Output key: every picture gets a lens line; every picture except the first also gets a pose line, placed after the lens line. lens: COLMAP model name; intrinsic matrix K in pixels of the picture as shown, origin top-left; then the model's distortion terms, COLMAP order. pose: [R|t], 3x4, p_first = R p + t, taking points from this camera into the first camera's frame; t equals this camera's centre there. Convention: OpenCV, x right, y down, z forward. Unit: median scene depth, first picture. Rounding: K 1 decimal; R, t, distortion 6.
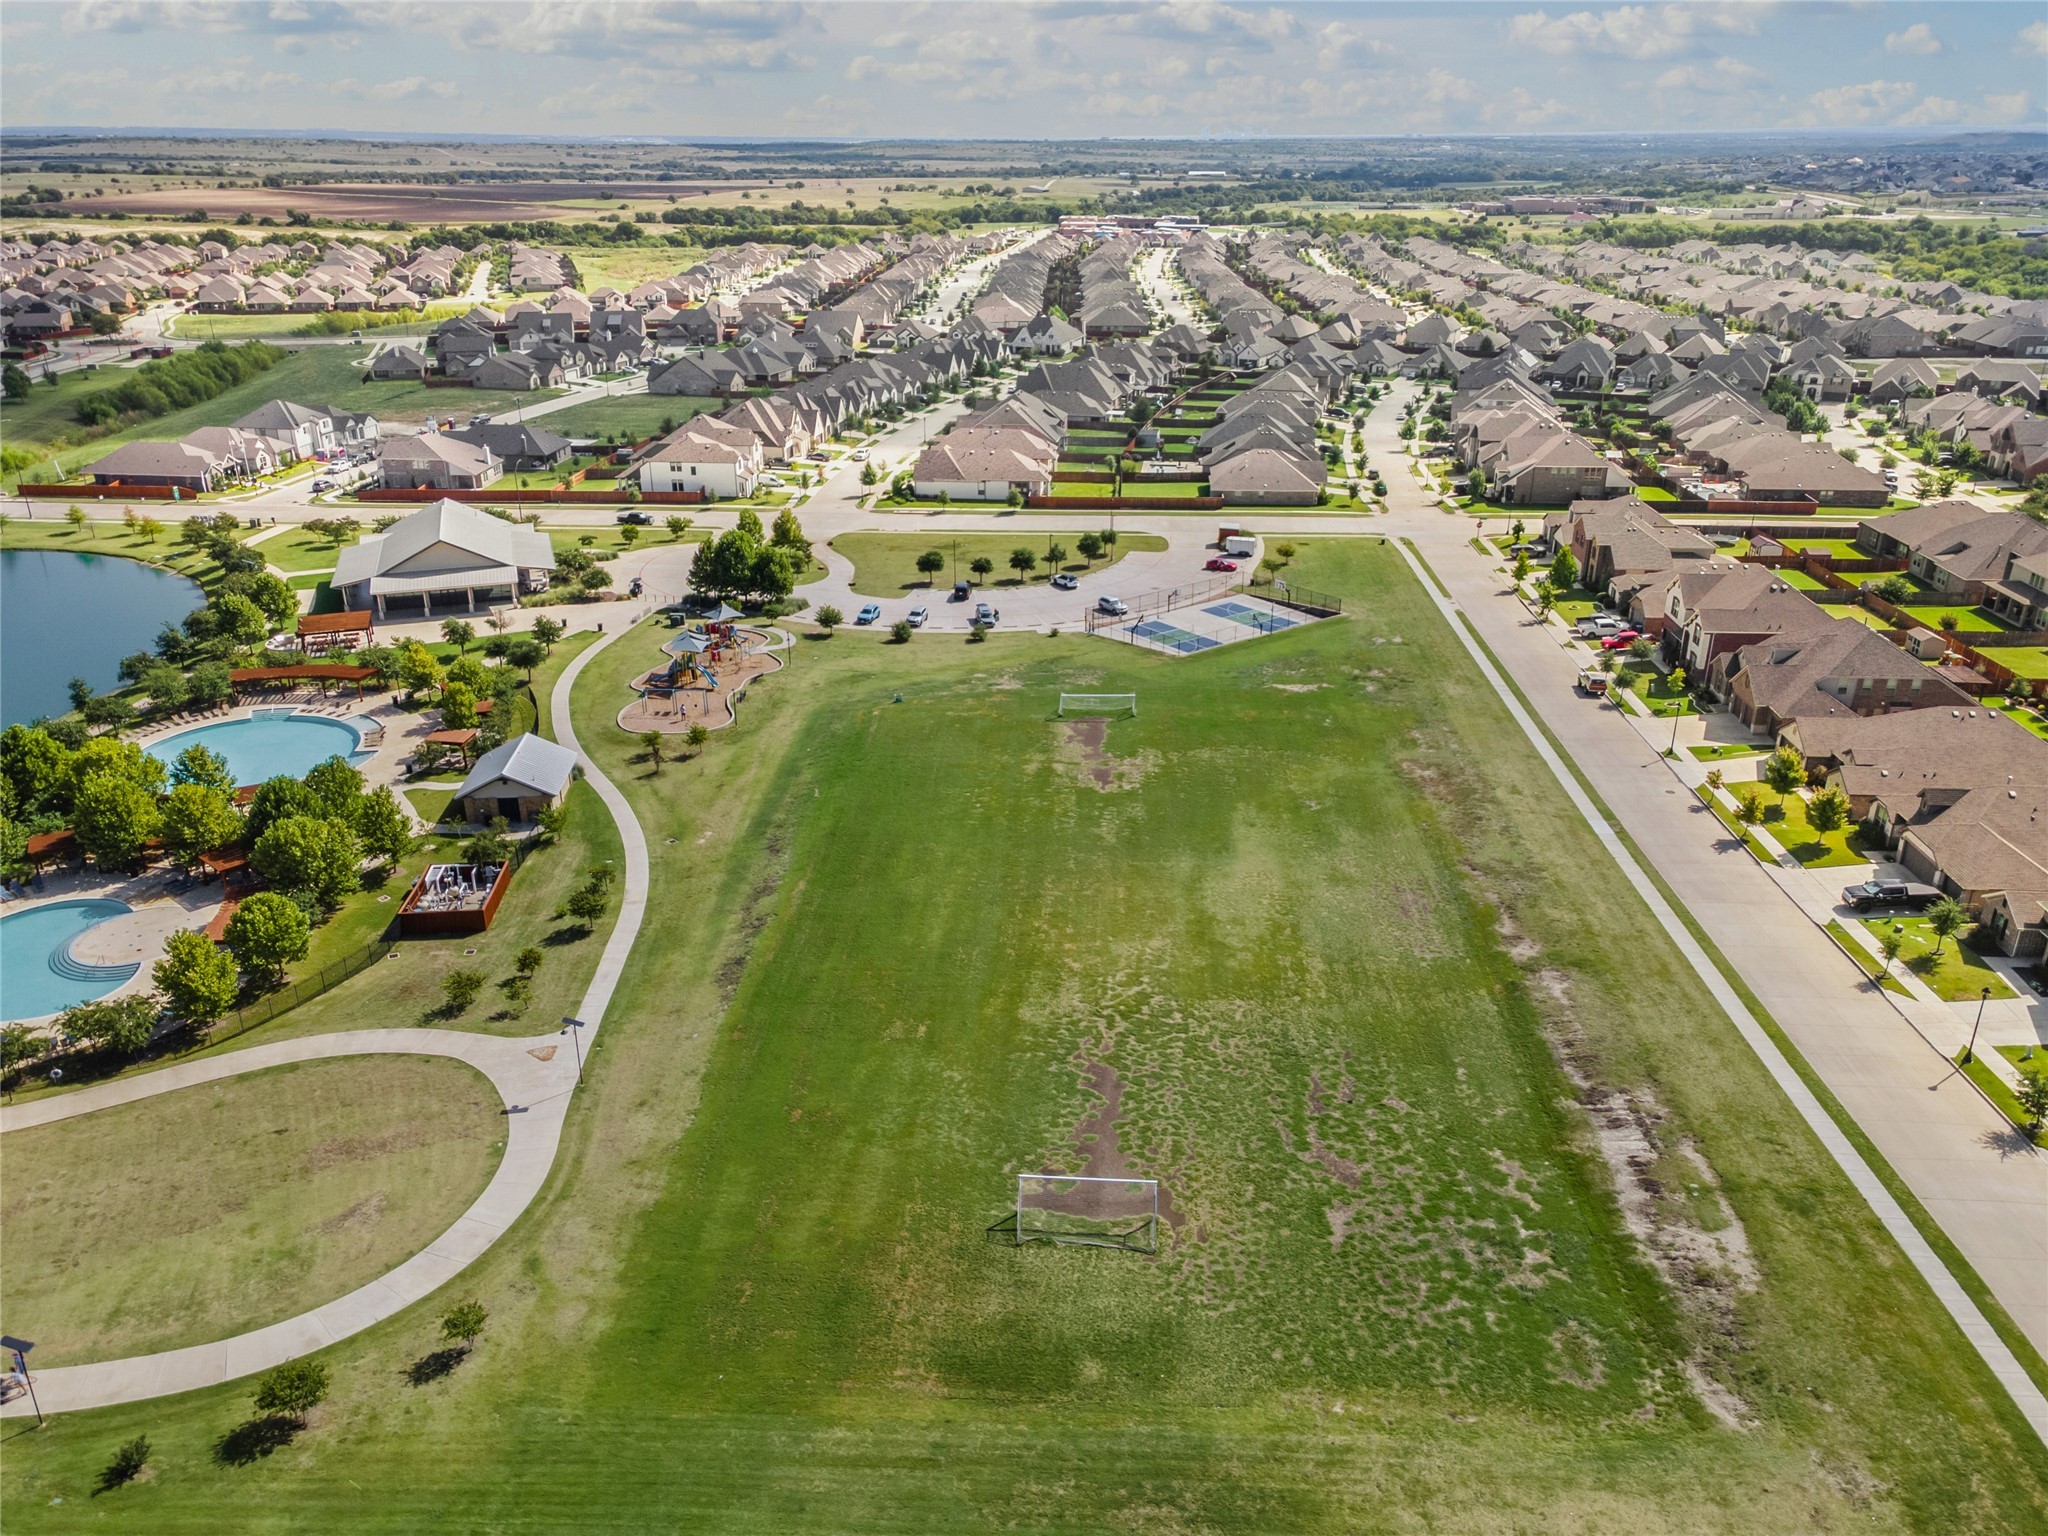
lens RADIAL K [[1521.9, 0, 1016.5], [0, 1521.9, 764.3], [0, 0, 1]] dist [0.003685, 0.065494]
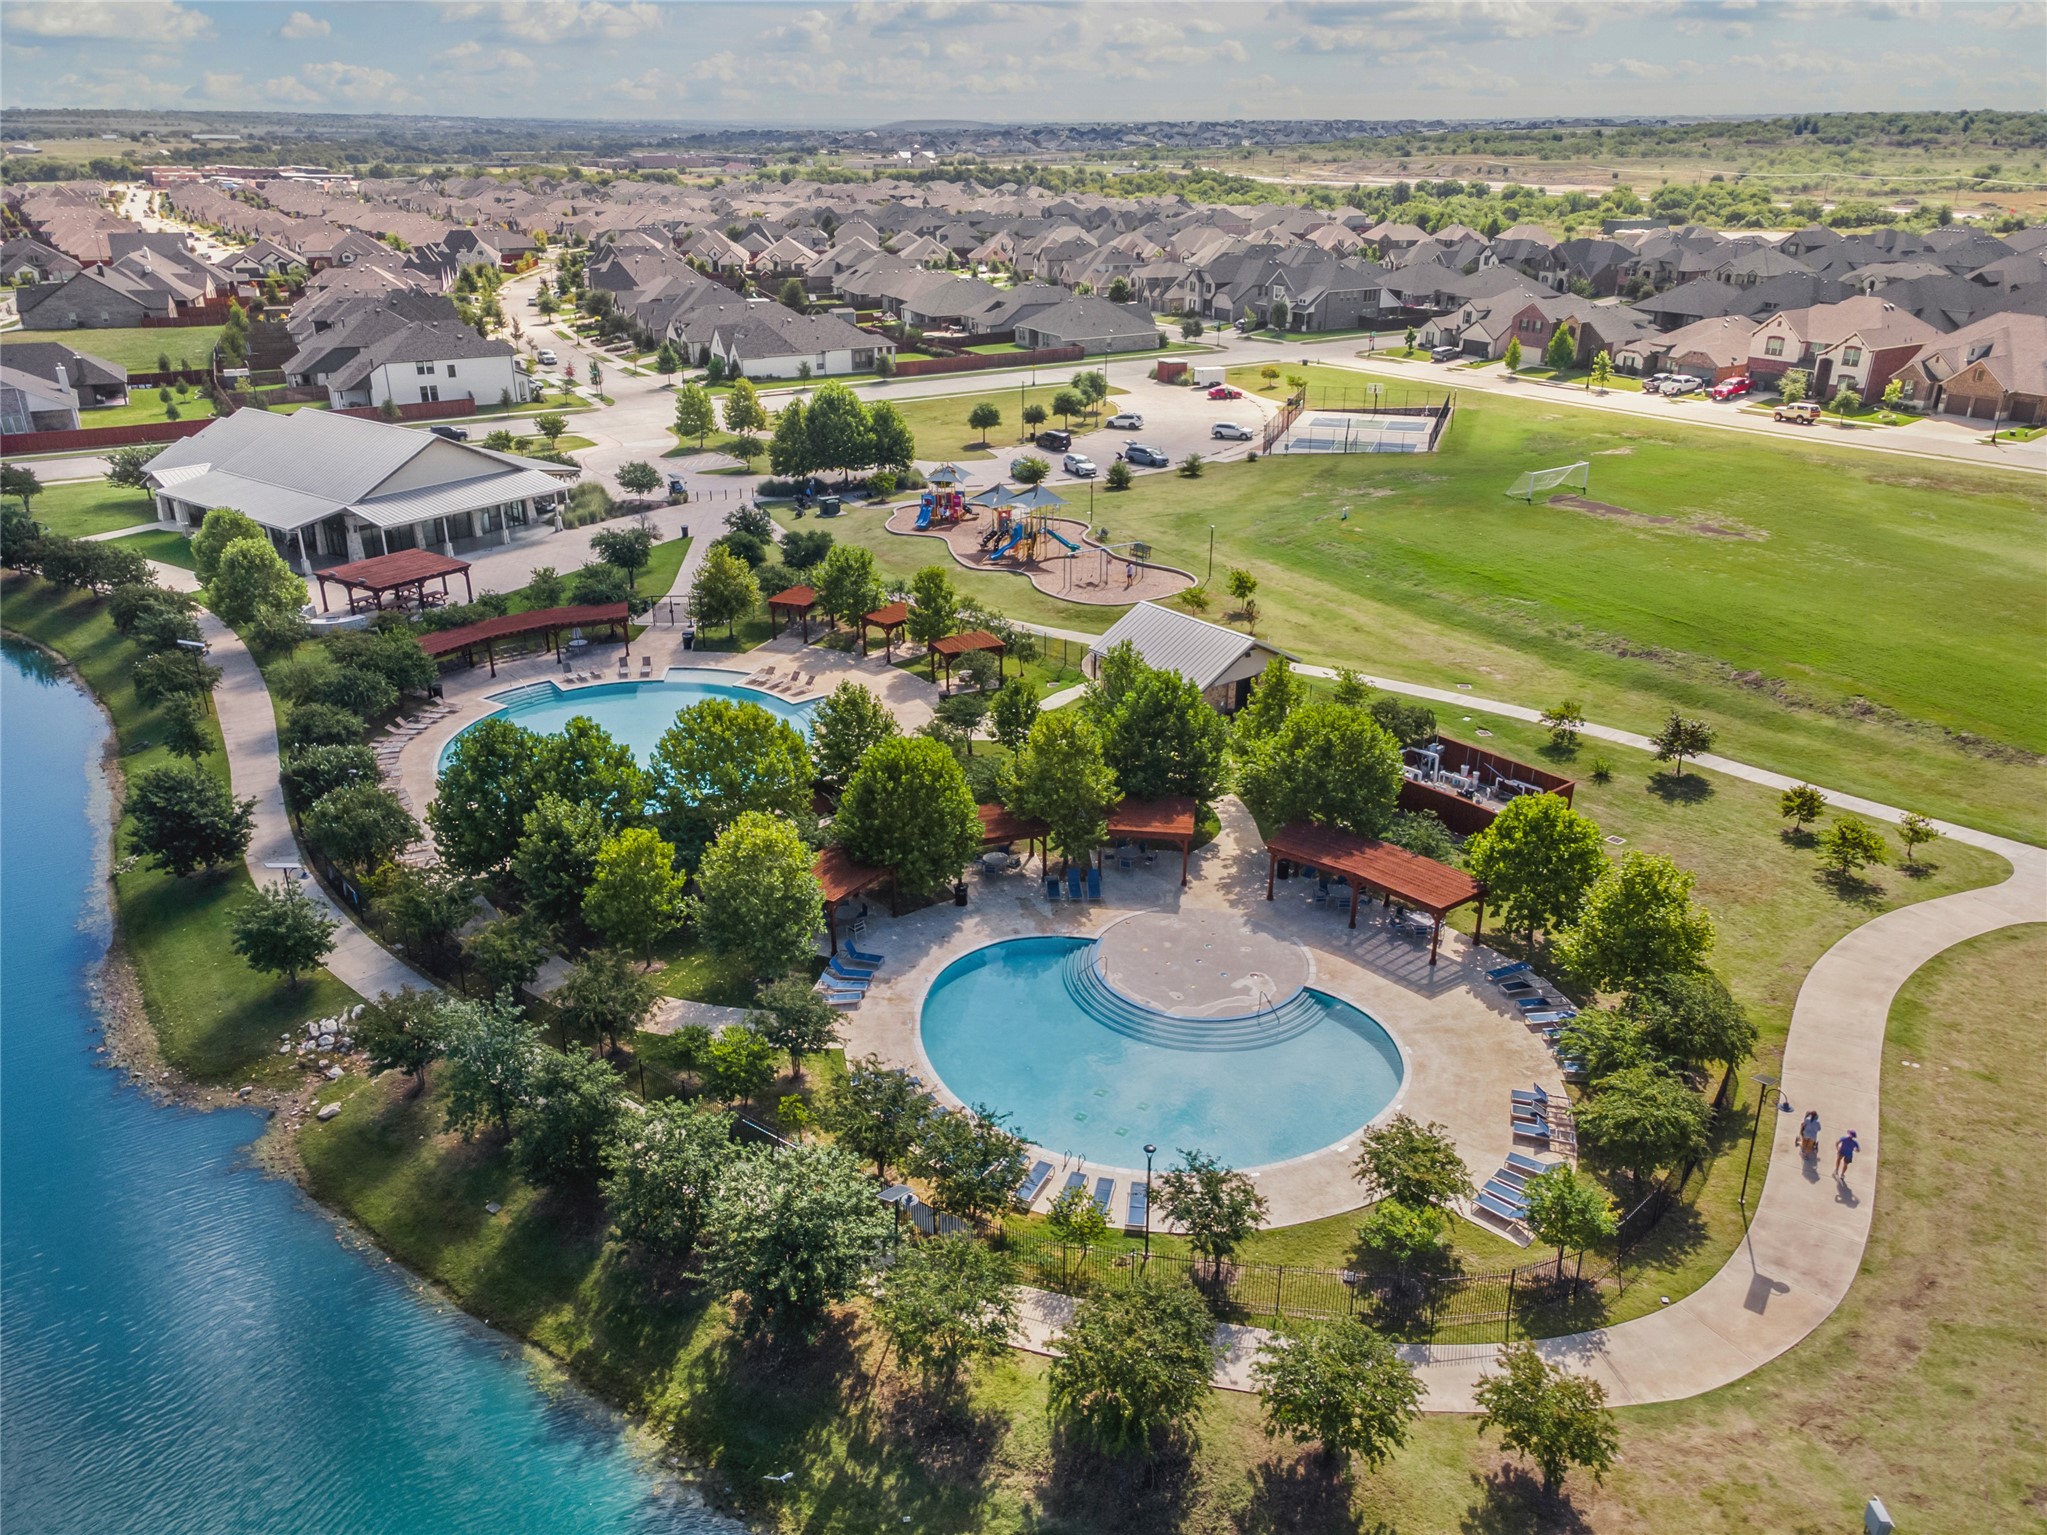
lens RADIAL K [[1521.1, 0, 1016.0], [0, 1521.1, 763.8], [0, 0, 1]] dist [0.003685, 0.065494]
pose [[0.837290, -0.217577, 0.501603, -0.633311], [0.208707, 0.975129, 0.074595, -0.011089], [-0.505358, 0.042230, 0.861876, 0.383827]]
